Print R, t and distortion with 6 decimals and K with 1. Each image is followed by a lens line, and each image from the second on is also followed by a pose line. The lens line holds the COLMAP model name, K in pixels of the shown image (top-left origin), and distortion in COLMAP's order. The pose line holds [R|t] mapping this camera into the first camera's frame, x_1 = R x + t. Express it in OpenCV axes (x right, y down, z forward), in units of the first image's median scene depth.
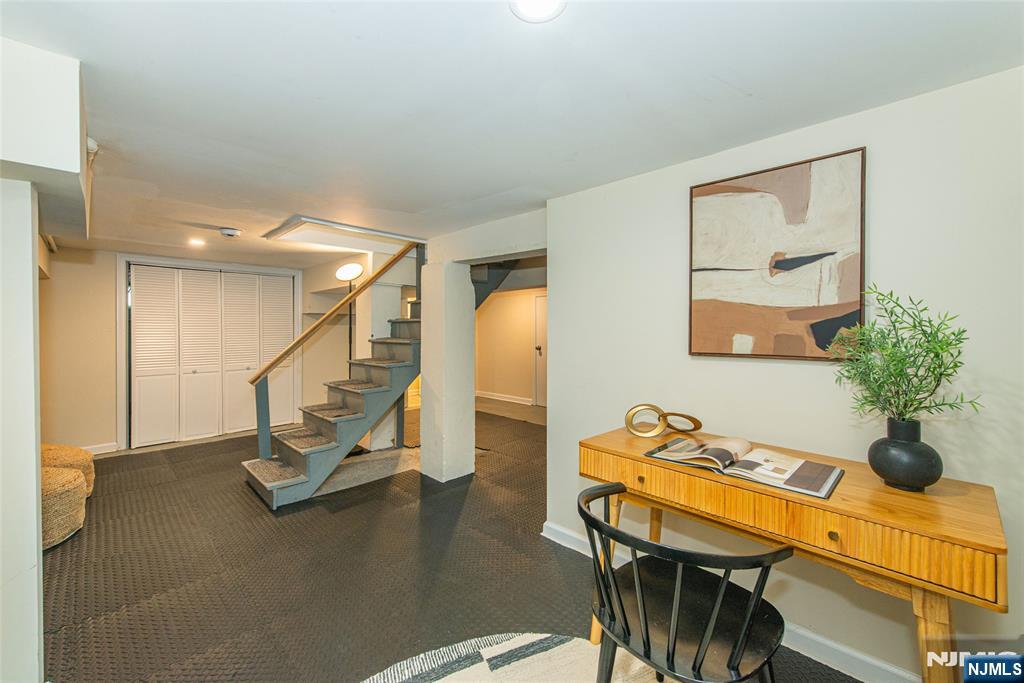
lens RADIAL K [[414.0, 0, 507.8], [0, 414.0, 334.6], [0, 0, 1]] dist [-0.012732, -0.000108]
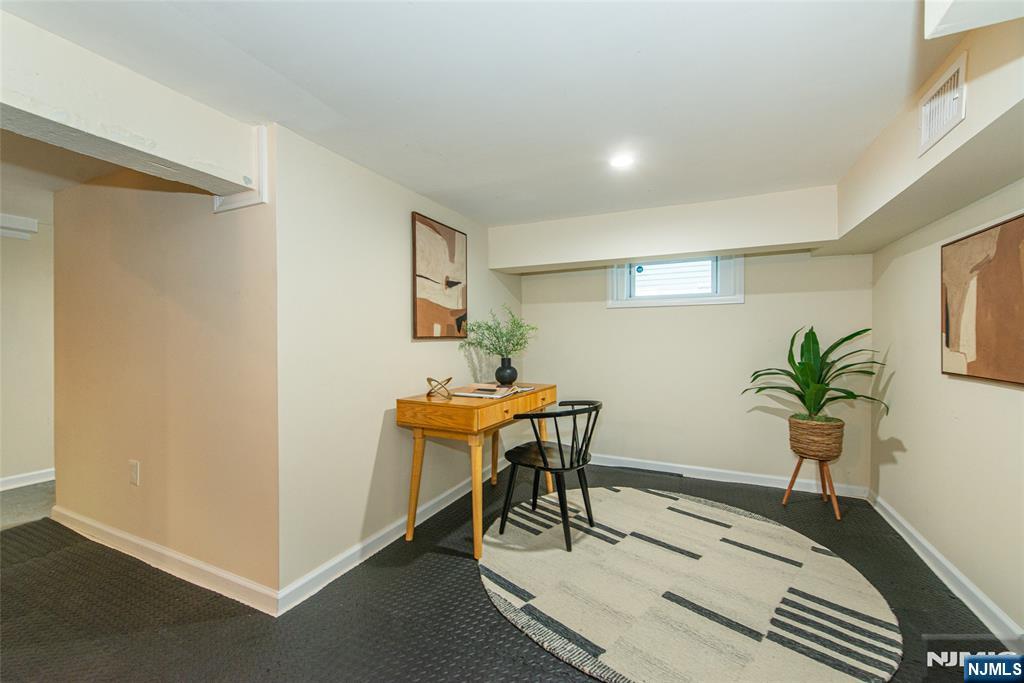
lens RADIAL K [[414.0, 0, 510.2], [0, 414.0, 339.4], [0, 0, 1]] dist [-0.012732, -0.000108]
pose [[-0.339929, -0.009122, 0.940407, -1.071839], [0.009650, 0.999866, 0.013187, 0.042807], [-0.940402, 0.013558, -0.339795, 1.375406]]
